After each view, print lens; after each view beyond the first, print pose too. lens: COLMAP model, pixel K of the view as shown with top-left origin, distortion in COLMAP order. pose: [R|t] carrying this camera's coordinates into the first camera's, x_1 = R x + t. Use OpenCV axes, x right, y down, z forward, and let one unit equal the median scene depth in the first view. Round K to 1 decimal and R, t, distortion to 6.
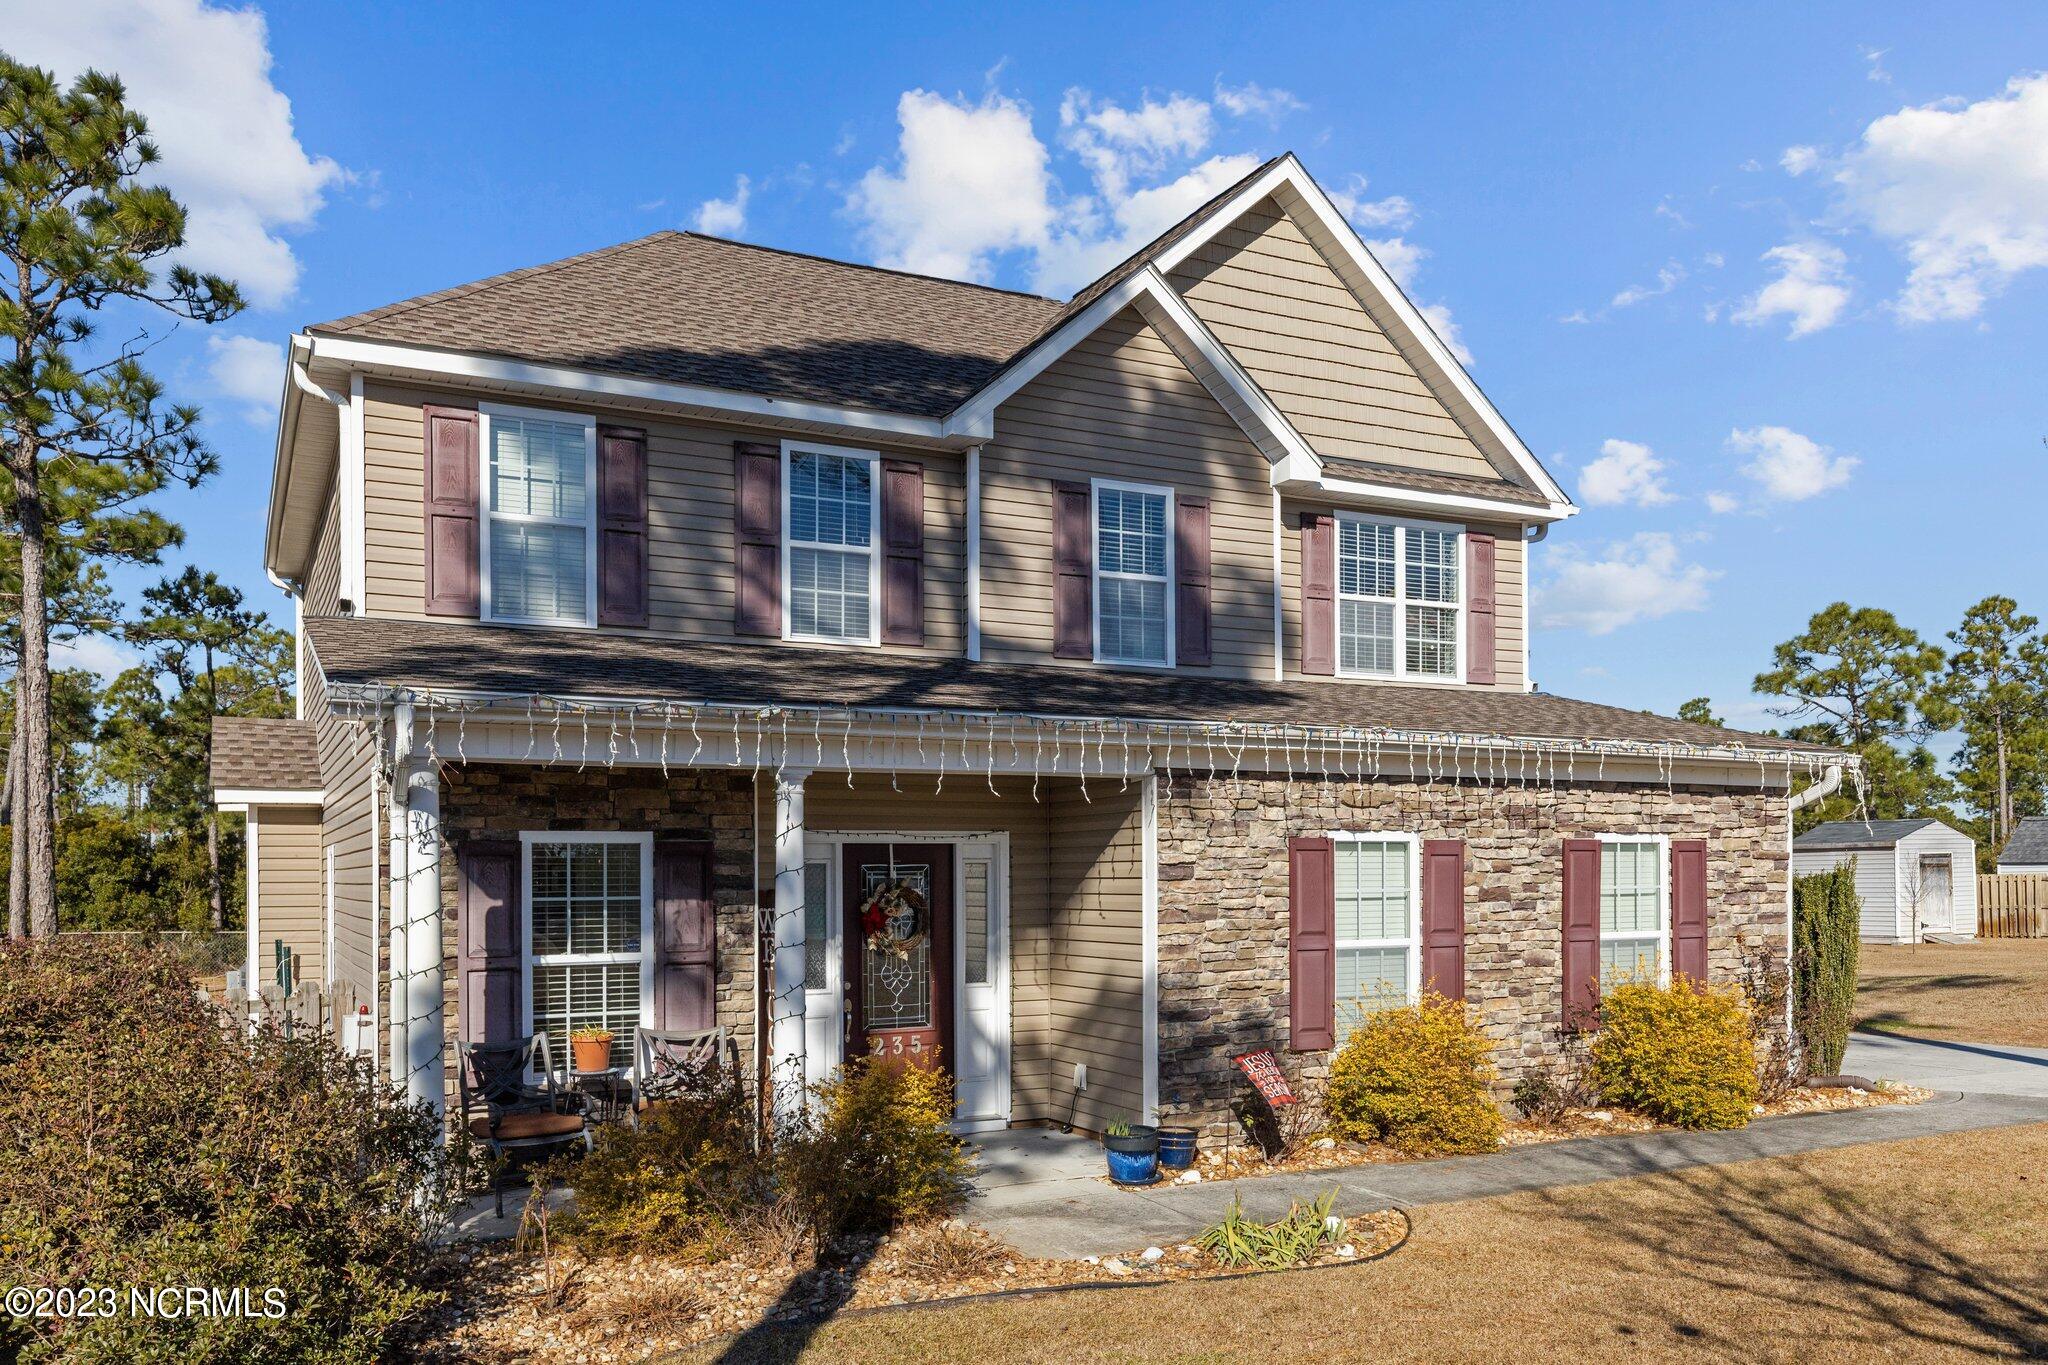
lens RADIAL K [[1583.7, 0, 1051.6], [0, 1583.7, 864.9], [0, 0, 1]] dist [0.004040, 0.008791]
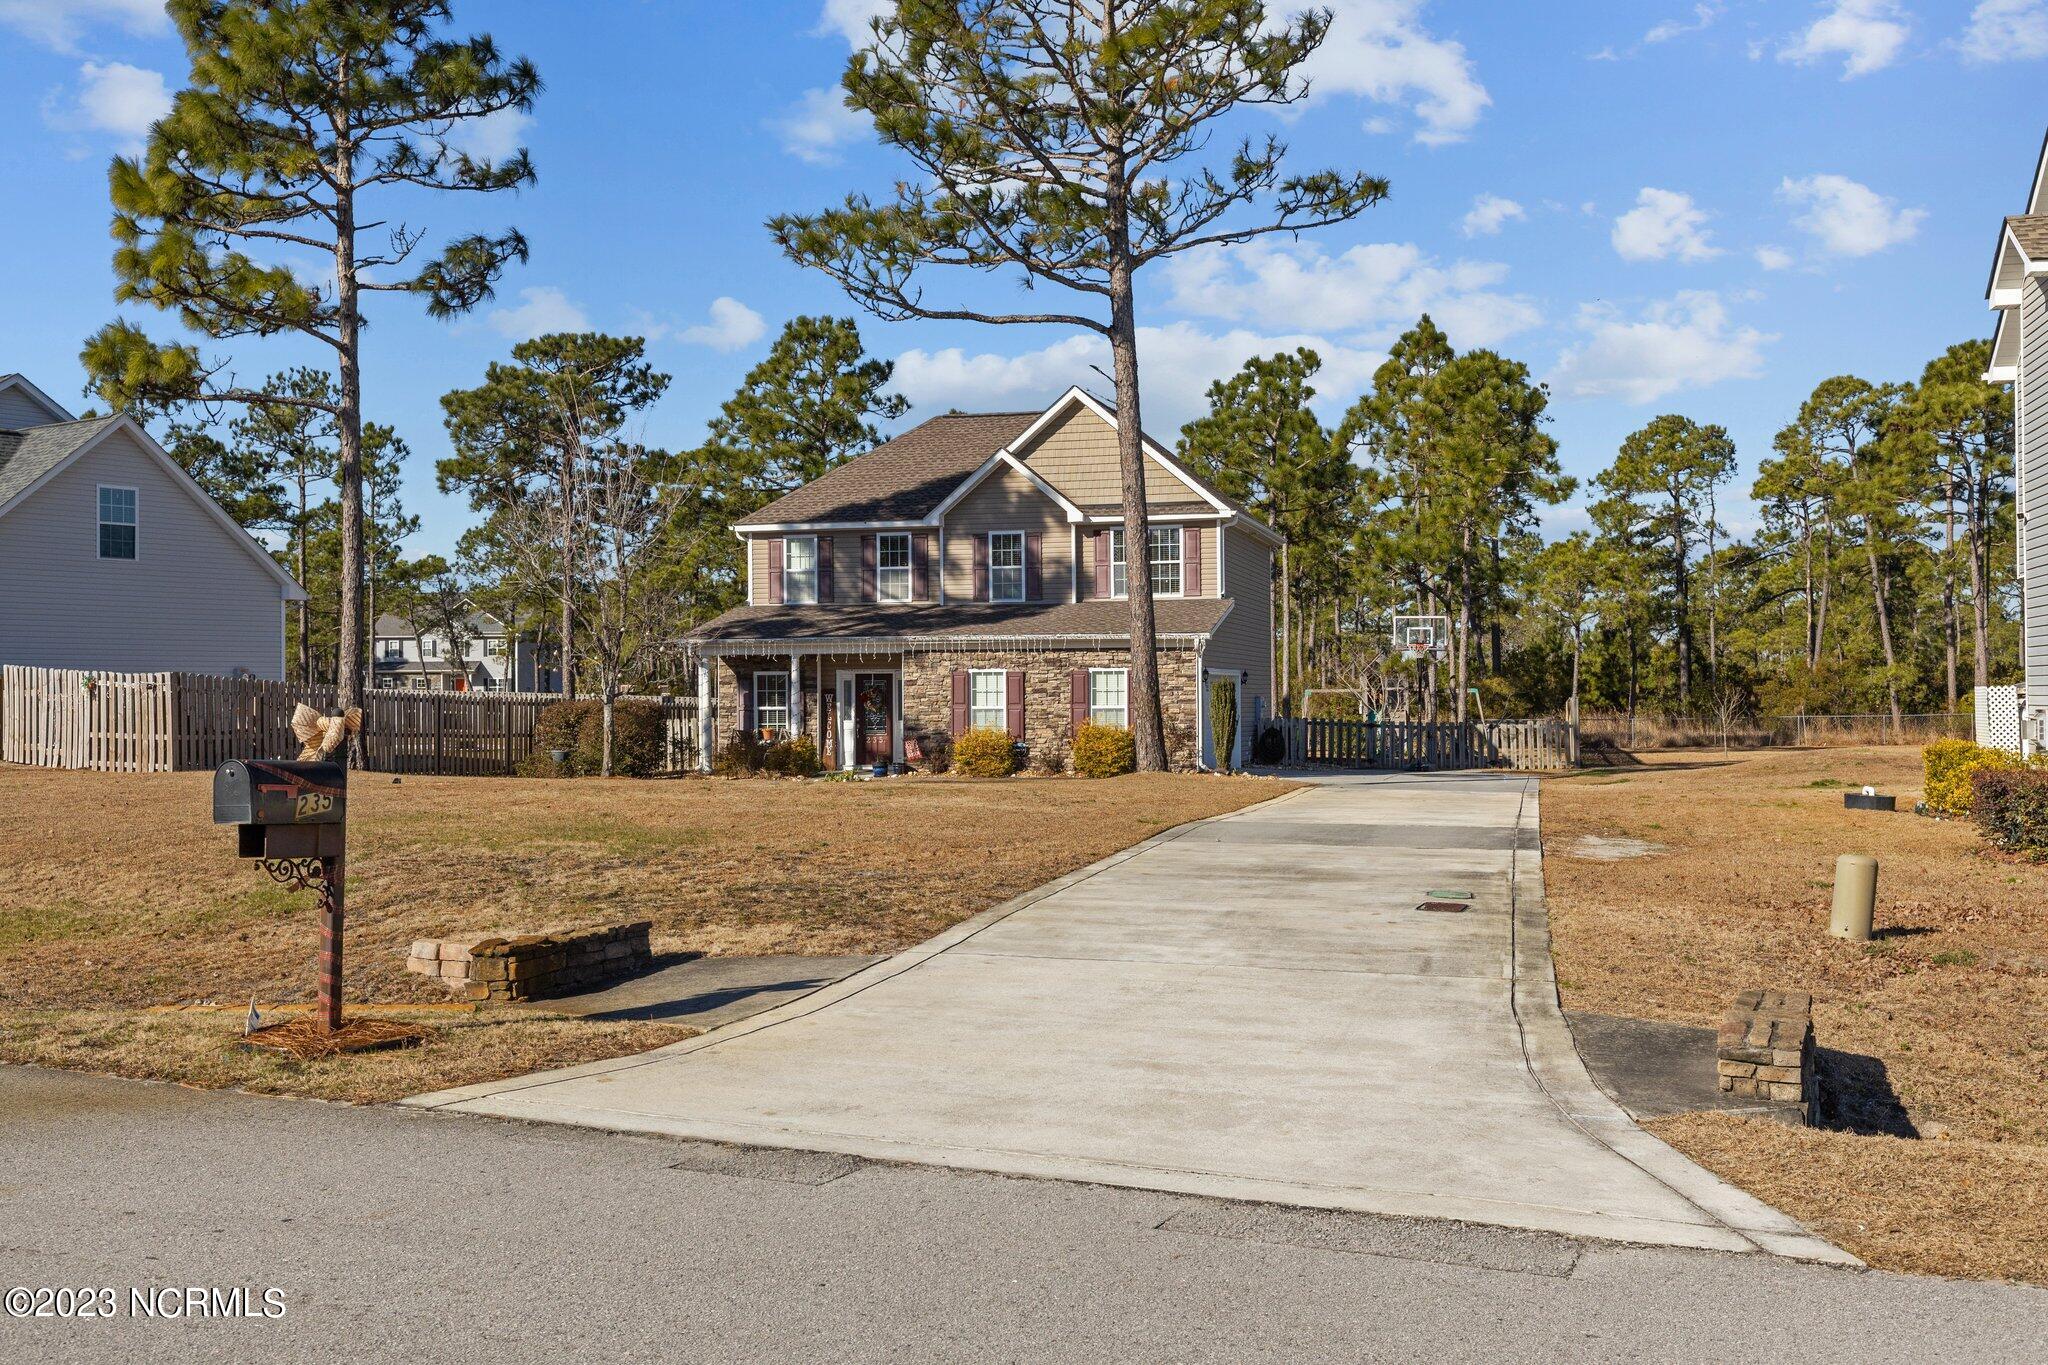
lens RADIAL K [[2030.3, 0, 1043.5], [0, 2030.3, 670.5], [0, 0, 1]] dist [0.019722, 0.000000]
pose [[0.744851, -0.005097, -0.667211, 2.636577], [0.005586, 0.999983, -0.001402, -0.011752], [0.667207, -0.002683, 0.744867, -1.621677]]
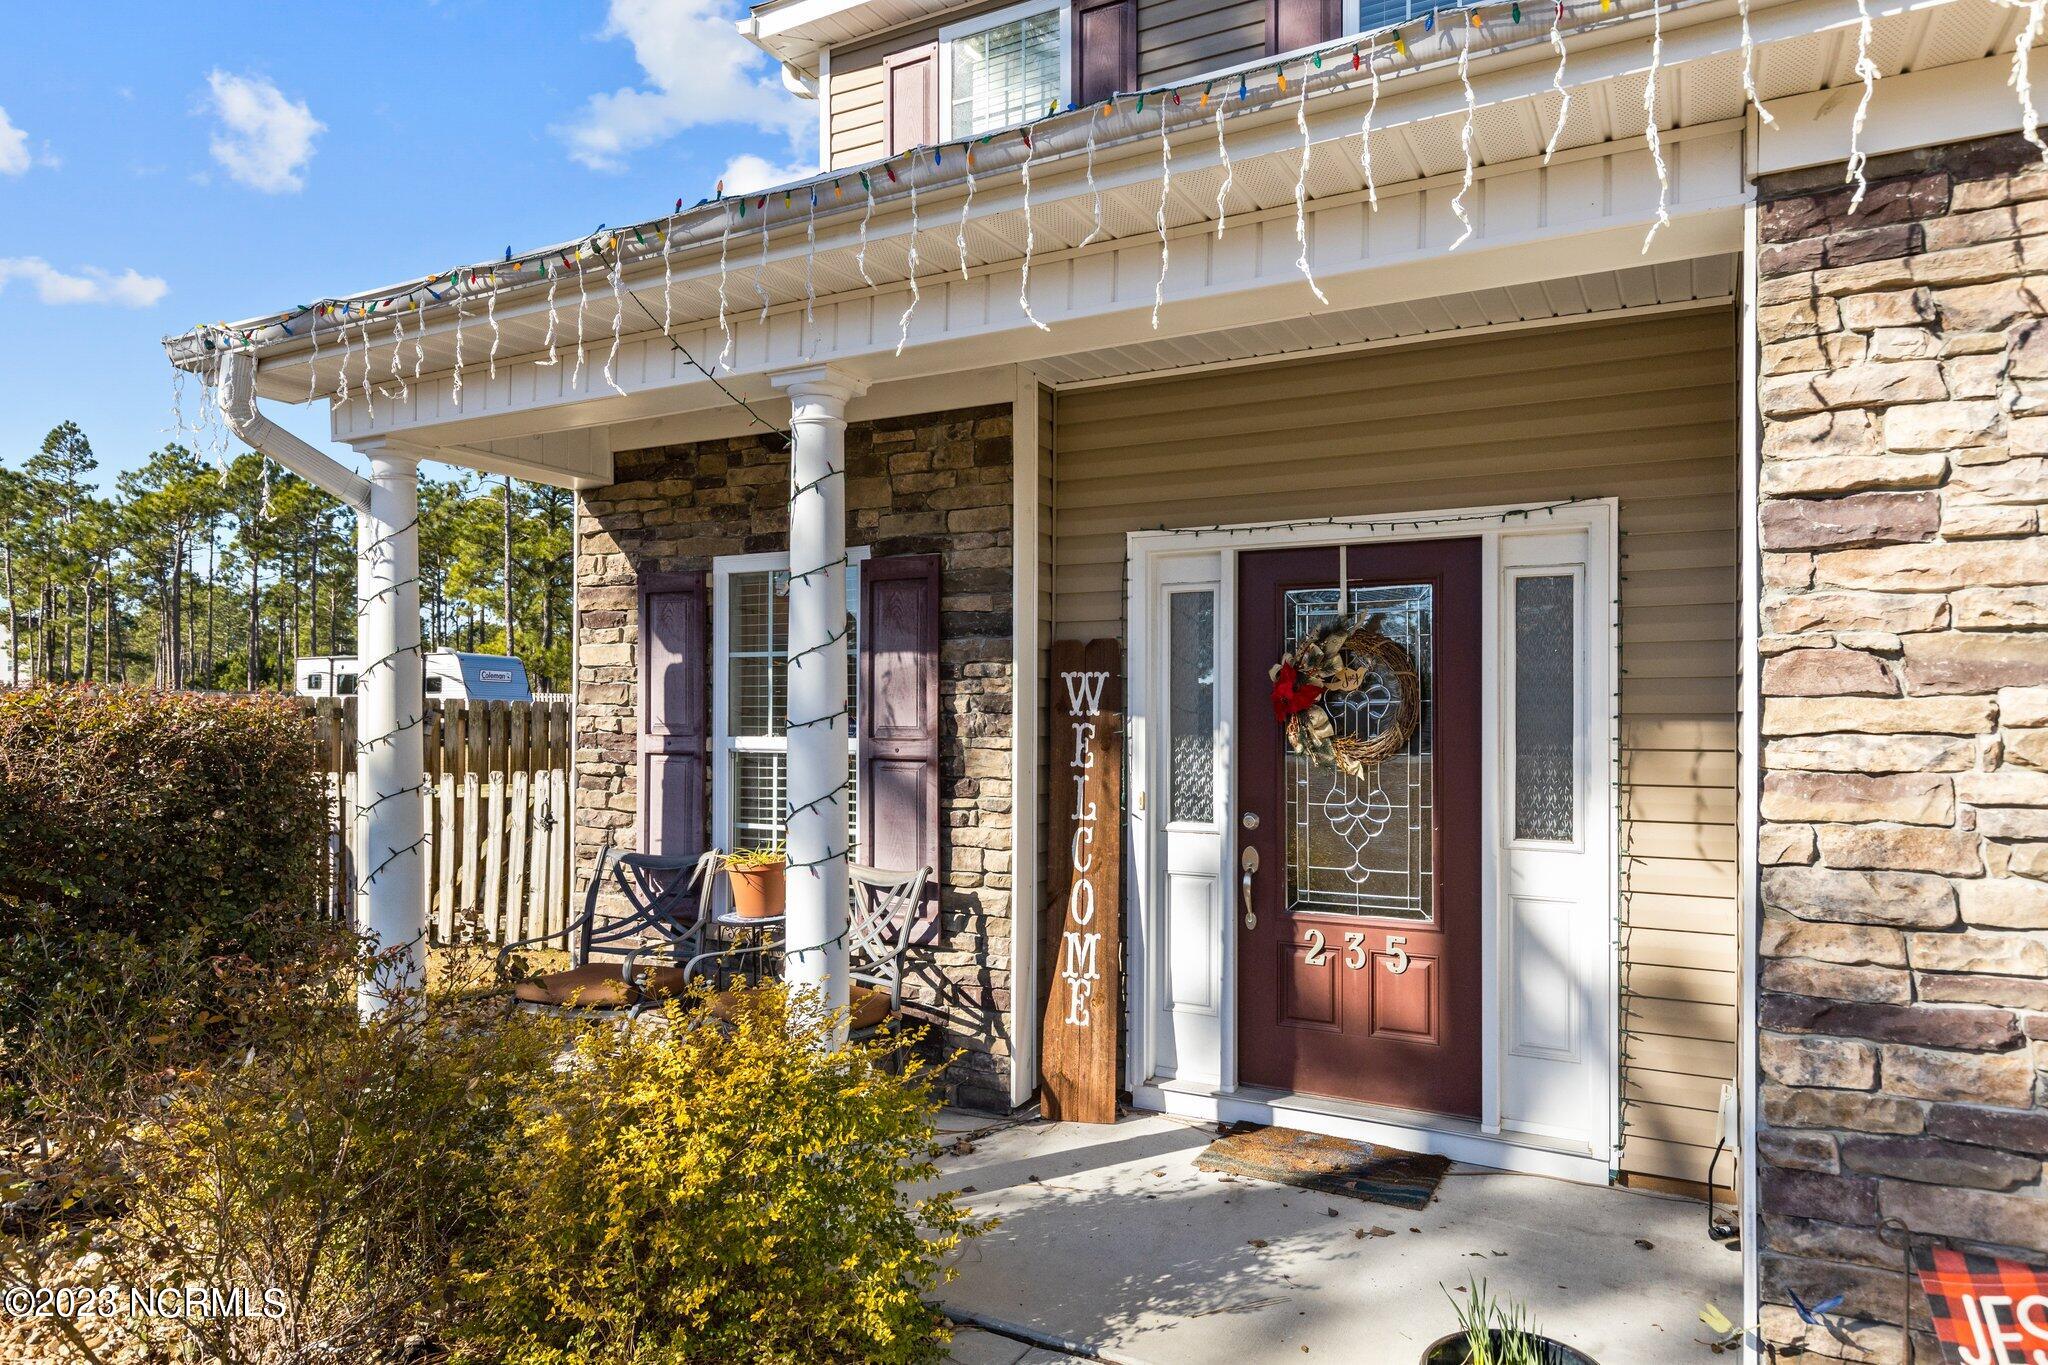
lens RADIAL K [[1255.1, 0, 1028.0], [0, 1255.1, 693.4], [0, 0, 1]] dist [-0.000367, 0.000611]
pose [[0.558419, -0.001854, -0.829557, 0.165219], [-0.000887, 0.999996, -0.002832, 0.033162], [0.829559, 0.002317, 0.558415, 0.666412]]
